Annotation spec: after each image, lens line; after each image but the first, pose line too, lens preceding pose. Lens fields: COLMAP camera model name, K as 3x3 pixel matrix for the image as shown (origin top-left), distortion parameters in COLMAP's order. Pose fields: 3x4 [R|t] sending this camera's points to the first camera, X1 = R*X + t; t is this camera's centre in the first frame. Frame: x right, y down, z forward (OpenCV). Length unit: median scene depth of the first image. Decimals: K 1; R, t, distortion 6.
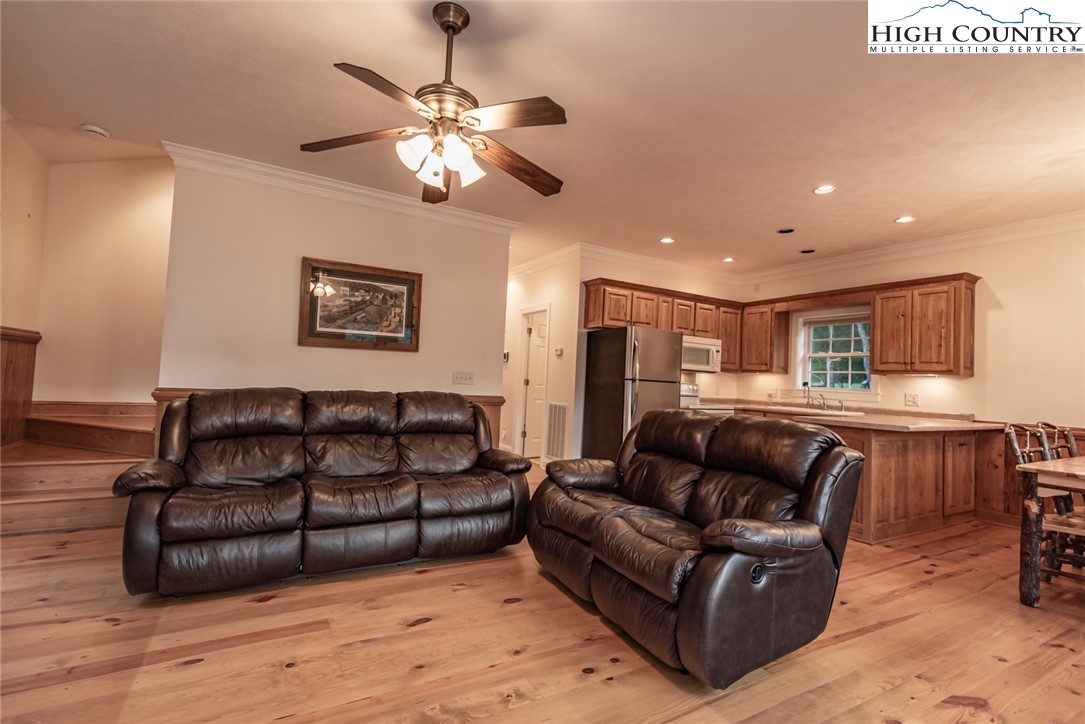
lens RADIAL K [[491.9, 0, 546.8], [0, 491.9, 360.1], [0, 0, 1]] dist [0.039484, -0.022070]
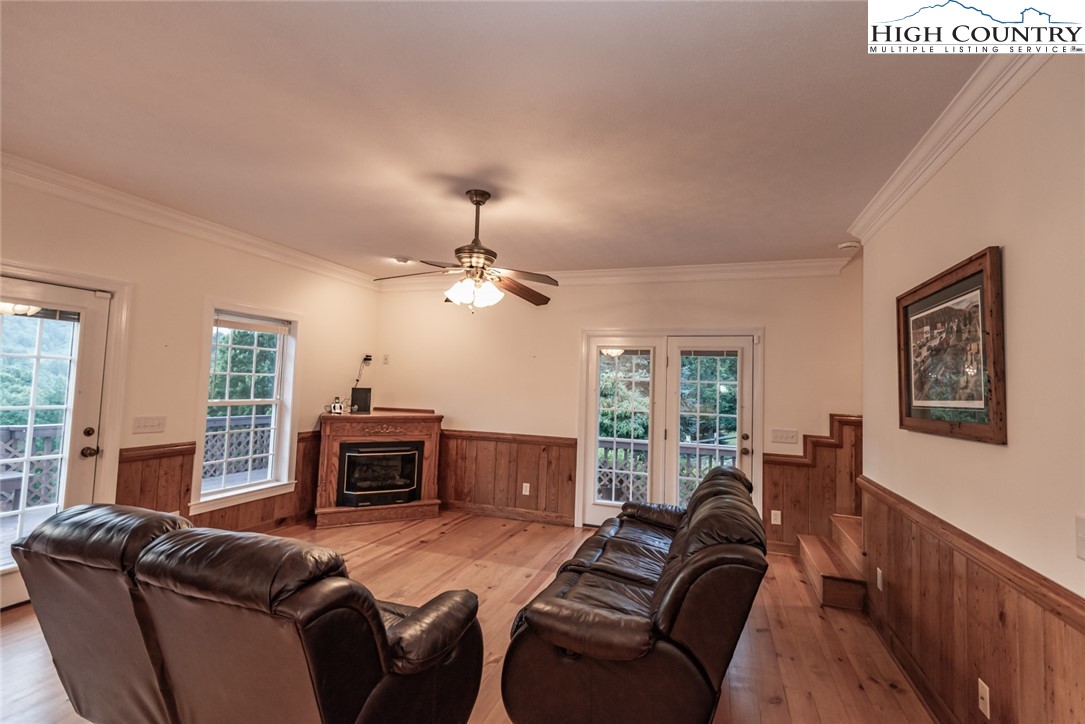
lens RADIAL K [[494.7, 0, 545.5], [0, 494.7, 359.5], [0, 0, 1]] dist [0.040413, -0.021257]
pose [[-0.750191, -0.109634, -0.652069, 0.286407], [-0.046313, 0.992449, -0.113581, -0.023444], [0.659598, -0.055008, -0.749603, 1.130057]]
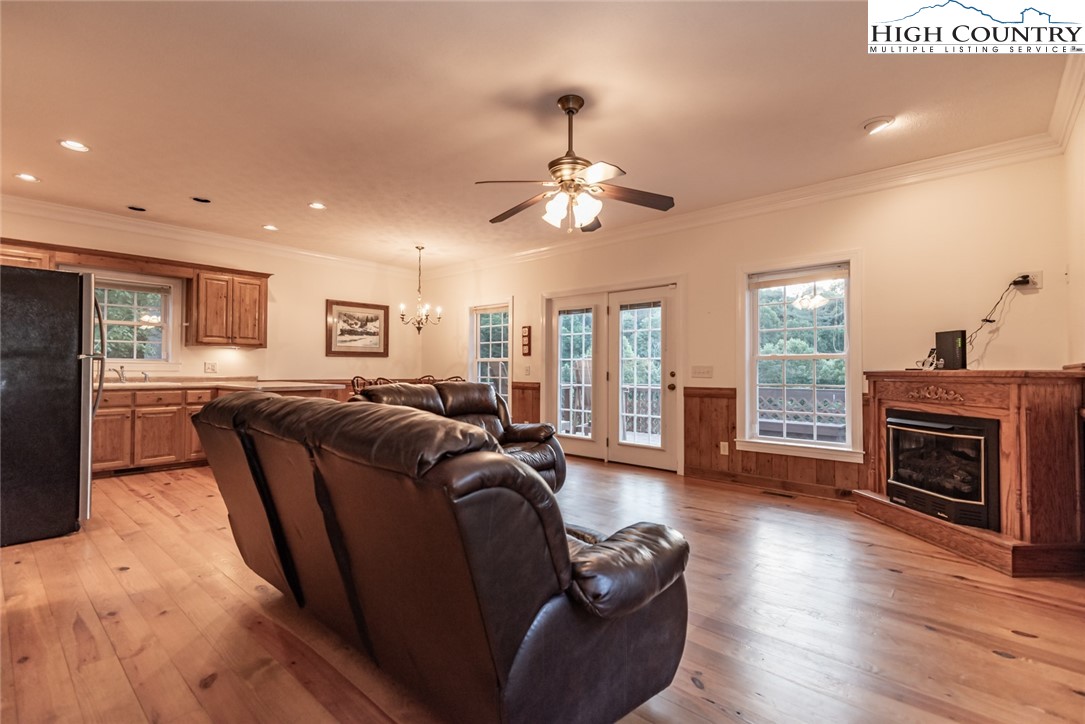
lens RADIAL K [[491.9, 0, 546.8], [0, 491.9, 360.1], [0, 0, 1]] dist [0.039484, -0.022070]
pose [[-0.320925, -0.031361, 0.946585, -0.756545], [-0.058137, 0.998219, 0.013362, -0.000210], [-0.945319, -0.050743, -0.322177, 0.748562]]
